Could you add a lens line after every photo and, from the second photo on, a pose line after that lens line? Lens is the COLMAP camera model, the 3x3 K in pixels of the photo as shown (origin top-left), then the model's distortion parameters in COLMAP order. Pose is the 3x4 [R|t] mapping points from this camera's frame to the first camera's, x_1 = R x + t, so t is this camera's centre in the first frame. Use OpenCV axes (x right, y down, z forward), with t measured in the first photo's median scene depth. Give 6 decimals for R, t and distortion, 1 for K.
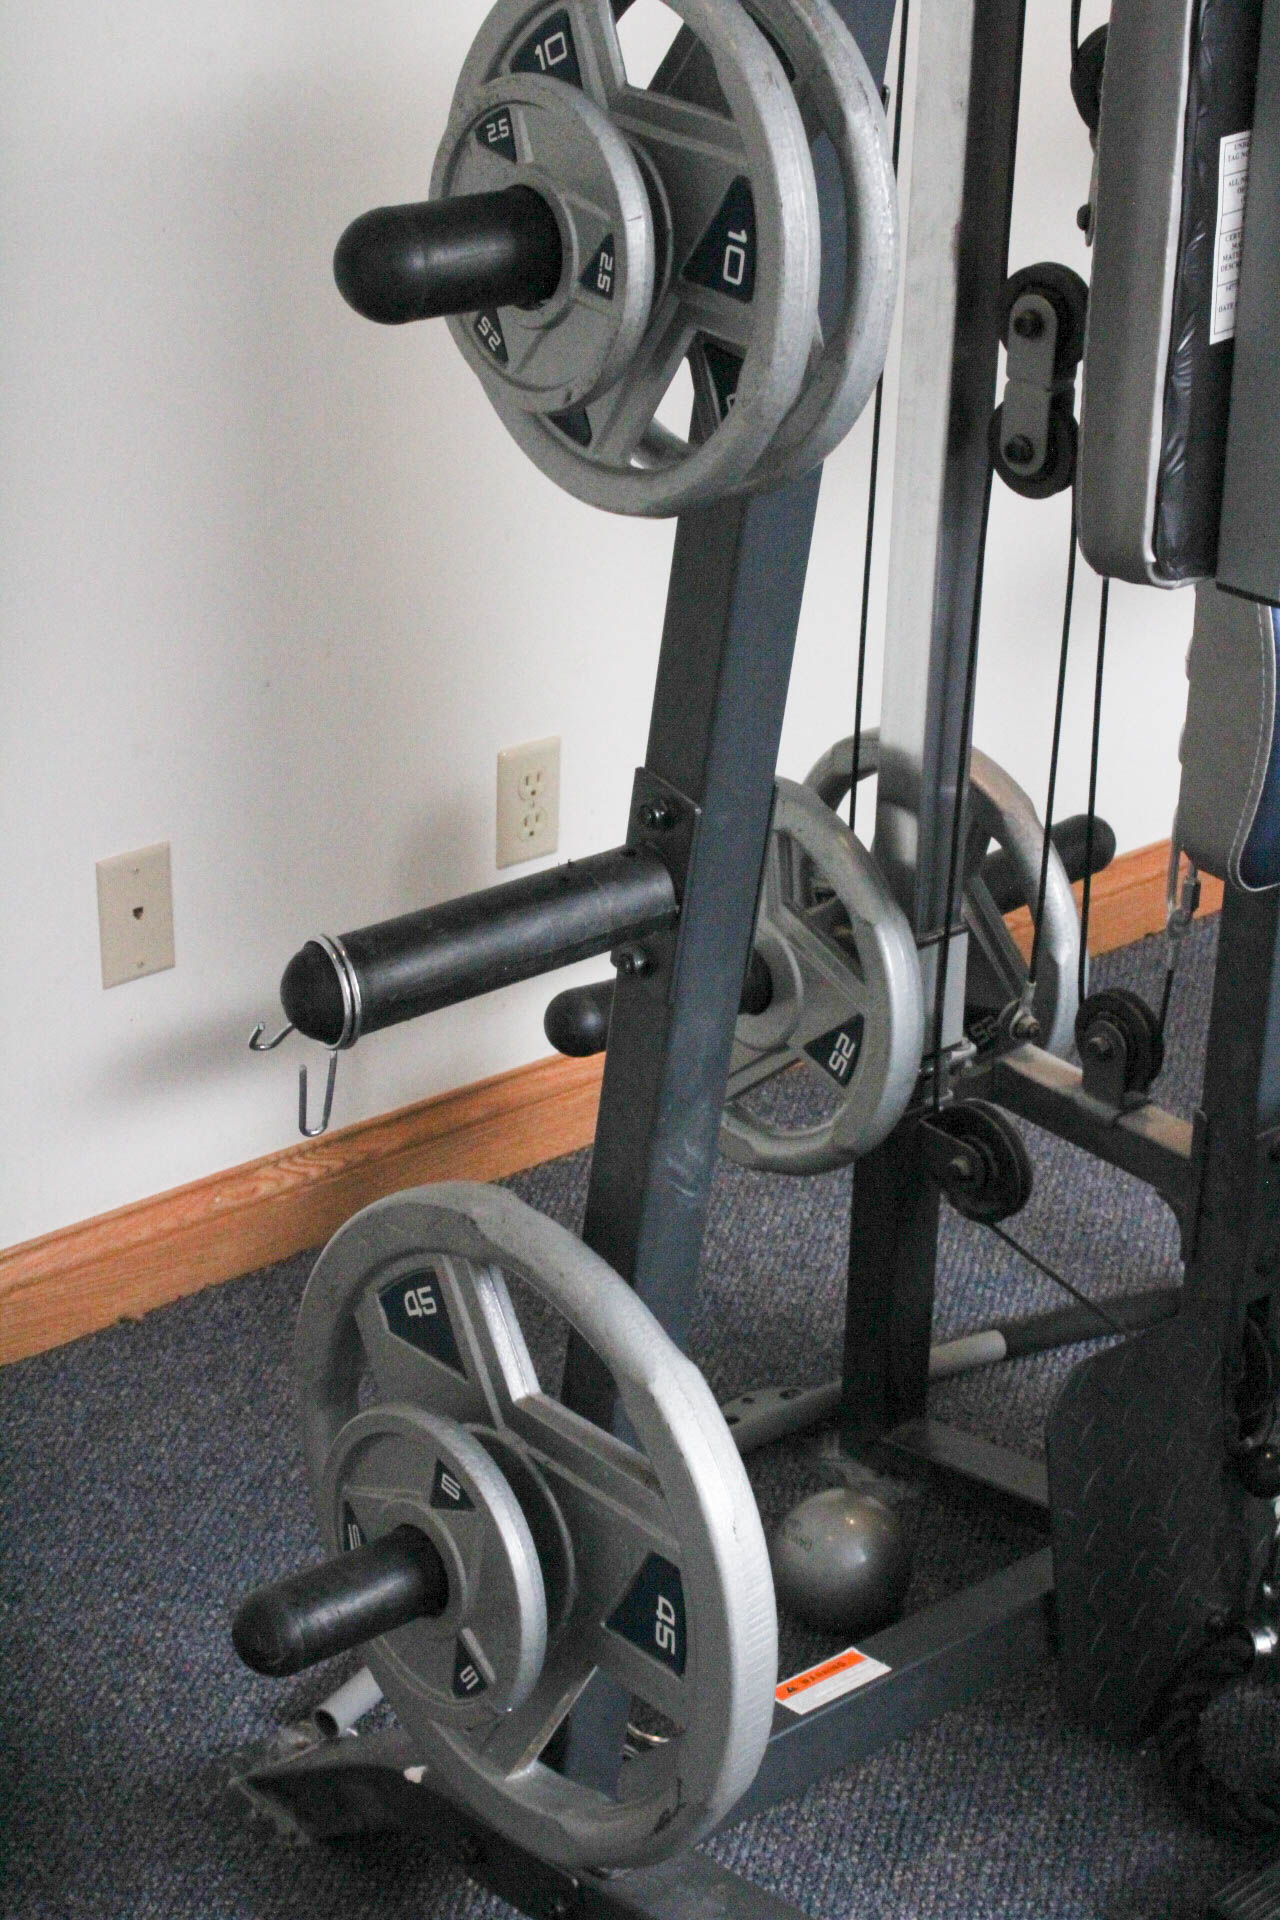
lens RADIAL K [[3760.1, 0, 640.0], [0, 3760.1, 960.0], [0, 0, 1]] dist [0.012893, 0.067028]
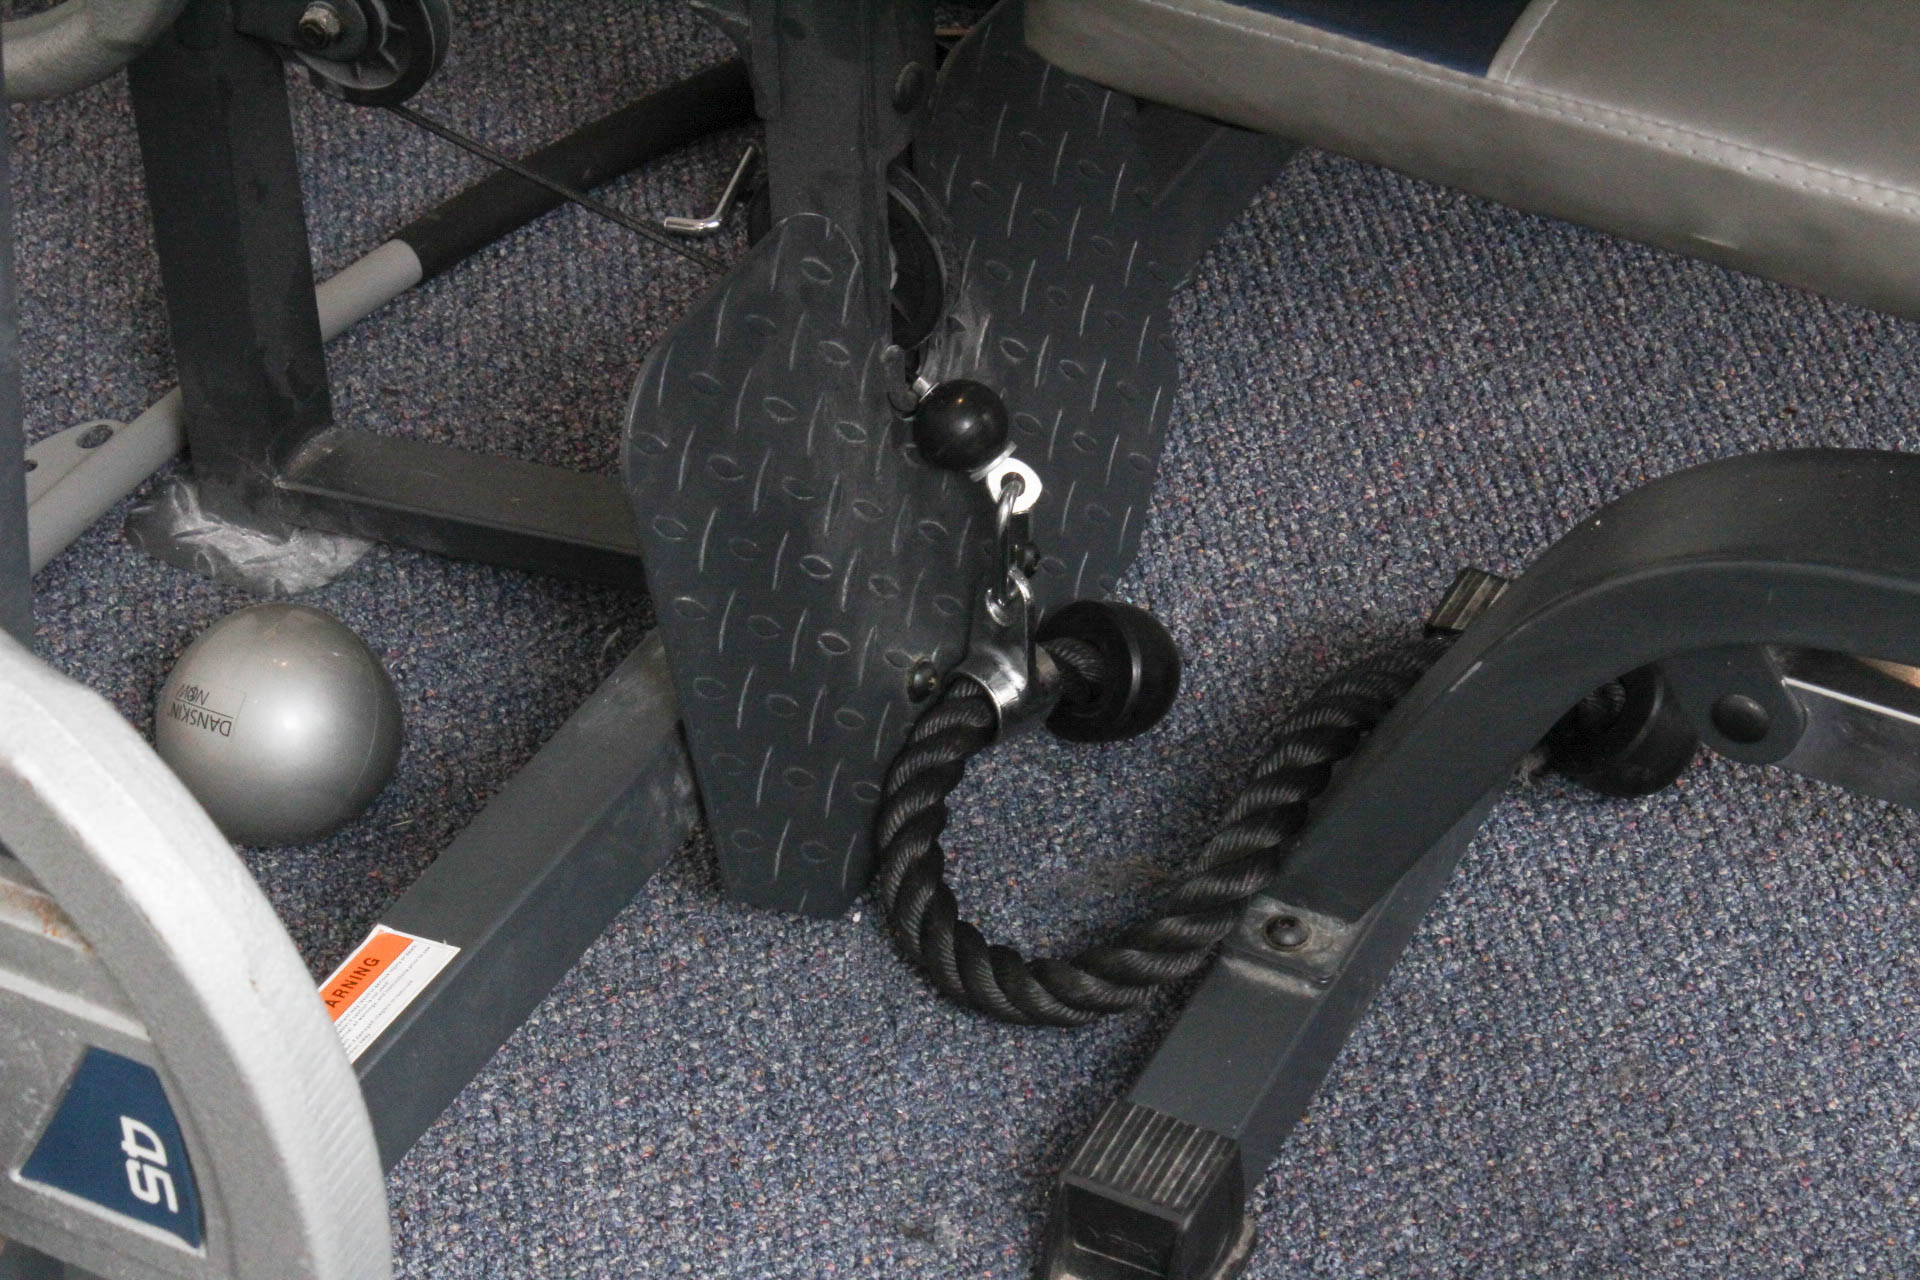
lens RADIAL K [[4592.0, 0, 951.4], [0, 4592.0, 602.4], [0, 0, 1]] dist [0.086930, 0.082354]
pose [[0.934430, -0.259231, 0.244214, -0.019038], [0.188627, 0.941866, 0.278044, -0.038792], [-0.302095, -0.213747, 0.929005, 0.310484]]
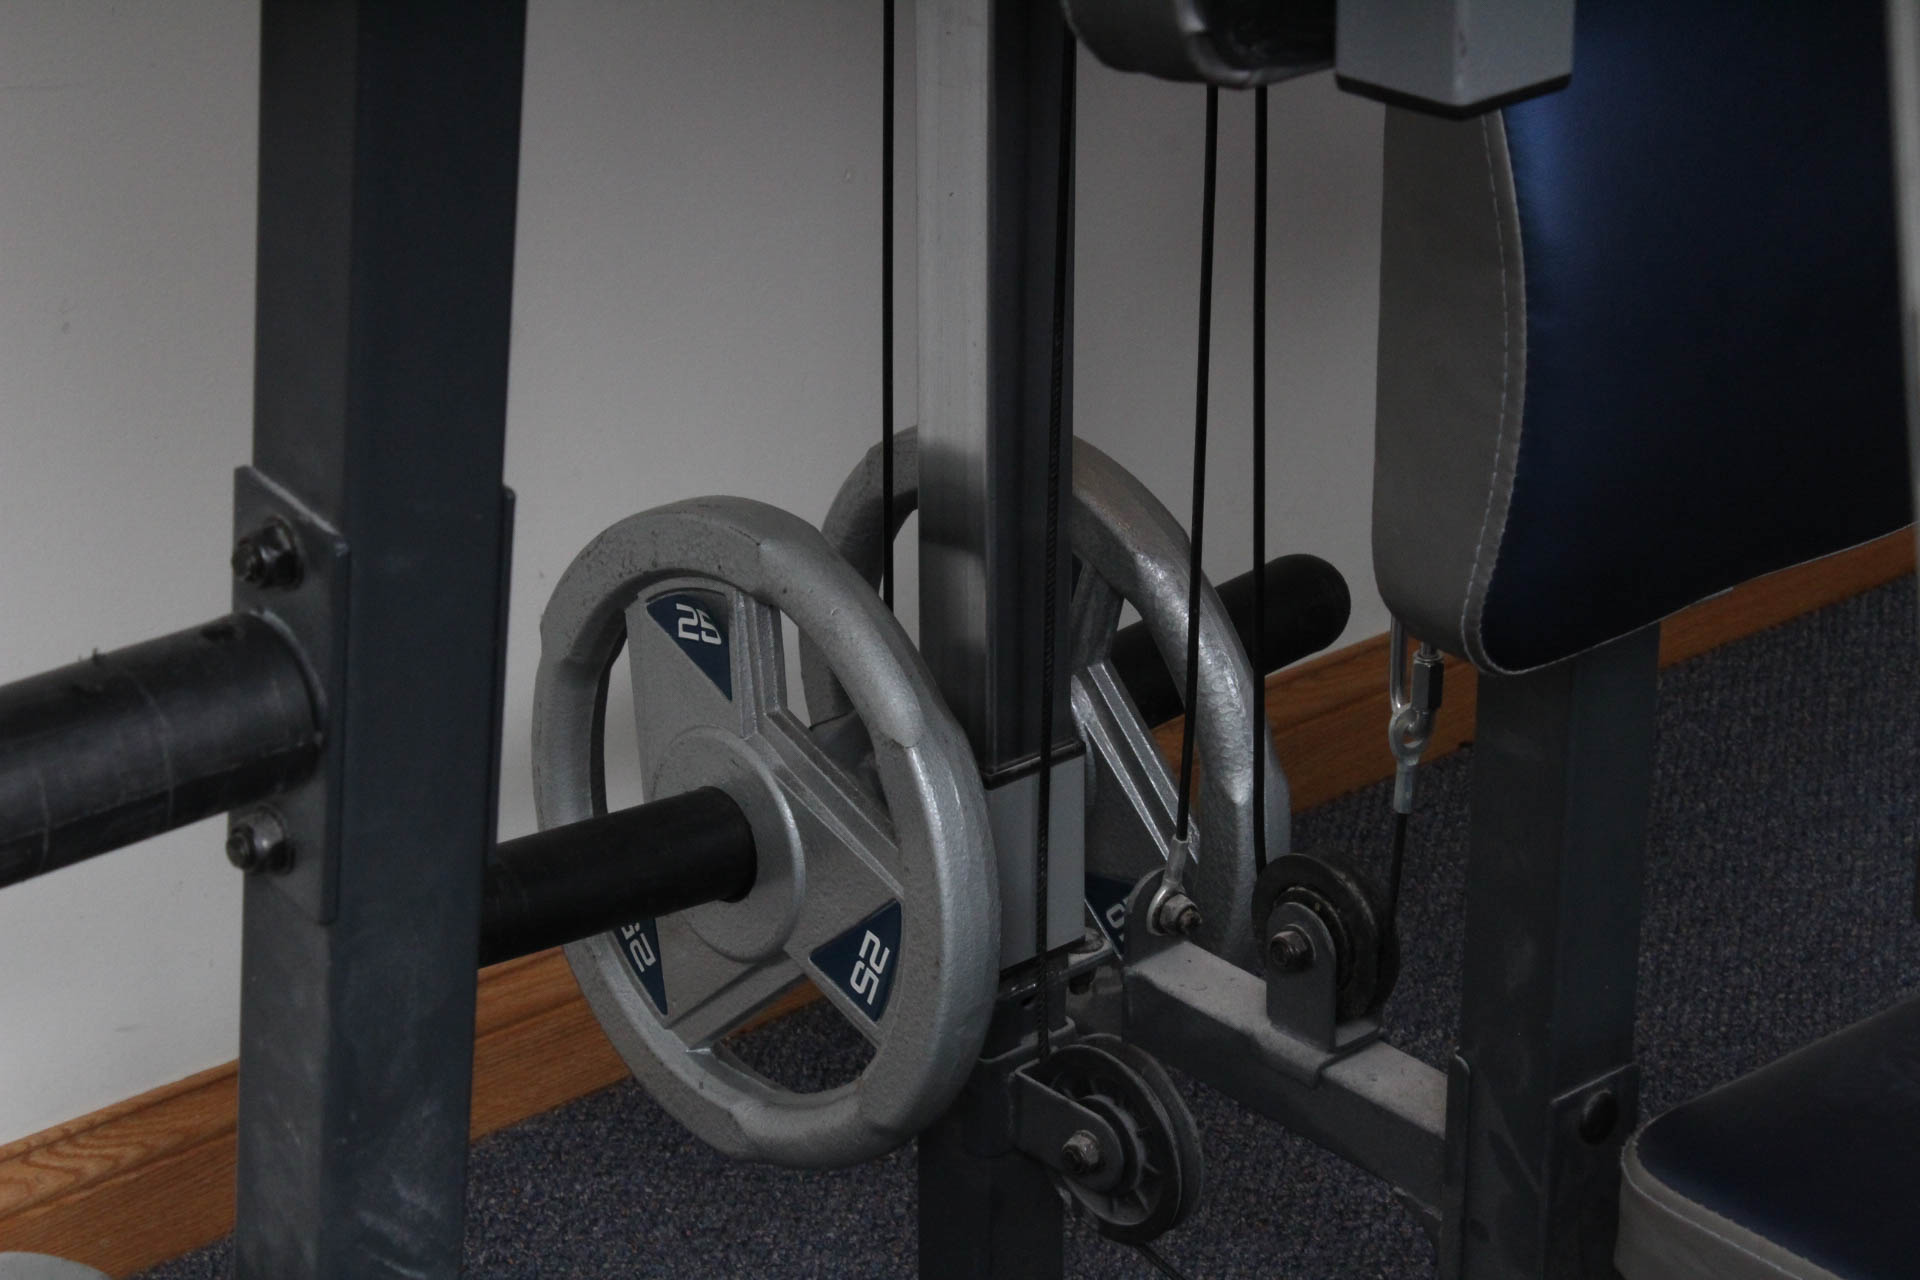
lens RADIAL K [[4592.0, 0, 951.4], [0, 4592.0, 602.4], [0, 0, 1]] dist [0.086930, 0.082354]
pose [[0.999528, -0.027488, -0.013719, 0.078368], [0.026948, 0.998910, -0.038106, -0.004463], [0.014751, 0.037718, 0.999180, 0.273571]]
